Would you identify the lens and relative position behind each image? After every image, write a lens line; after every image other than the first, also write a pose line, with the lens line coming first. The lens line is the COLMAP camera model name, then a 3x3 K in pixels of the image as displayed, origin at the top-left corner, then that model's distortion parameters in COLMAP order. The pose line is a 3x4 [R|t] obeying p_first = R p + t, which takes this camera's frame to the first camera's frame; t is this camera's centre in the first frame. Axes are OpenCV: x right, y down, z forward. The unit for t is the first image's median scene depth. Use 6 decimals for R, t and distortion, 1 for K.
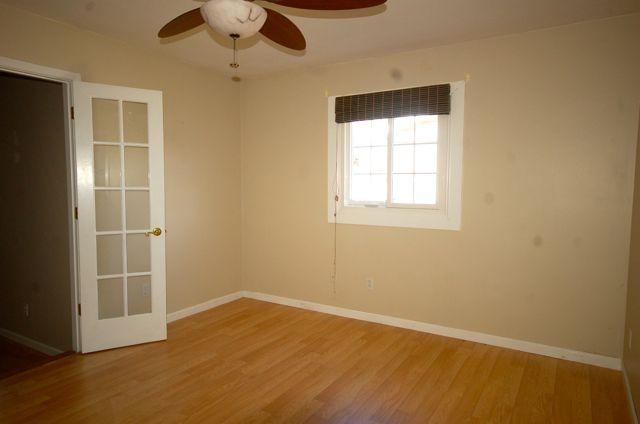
lens RADIAL K [[421.6, 0, 320.0], [0, 421.6, 212.0], [0, 0, 1]] dist [-0.000091, 0.043525]
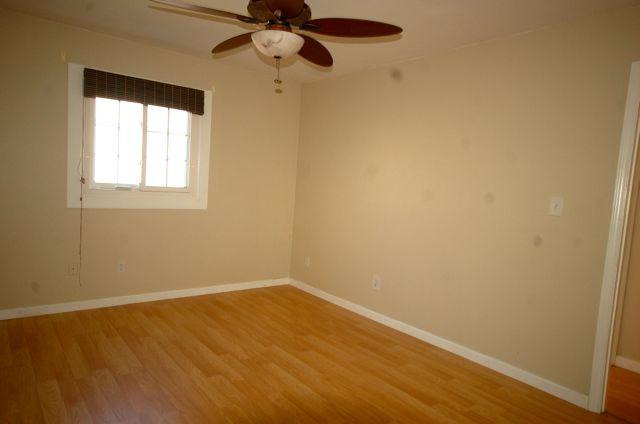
lens RADIAL K [[442.1, 0, 320.3], [0, 442.1, 200.9], [0, 0, 1]] dist [-0.001274, 0.049049]
pose [[0.335617, -0.027986, 0.941583, -0.751209], [0.006181, 0.999602, 0.027507, -0.012607], [-0.941978, -0.003412, 0.335656, 0.227195]]
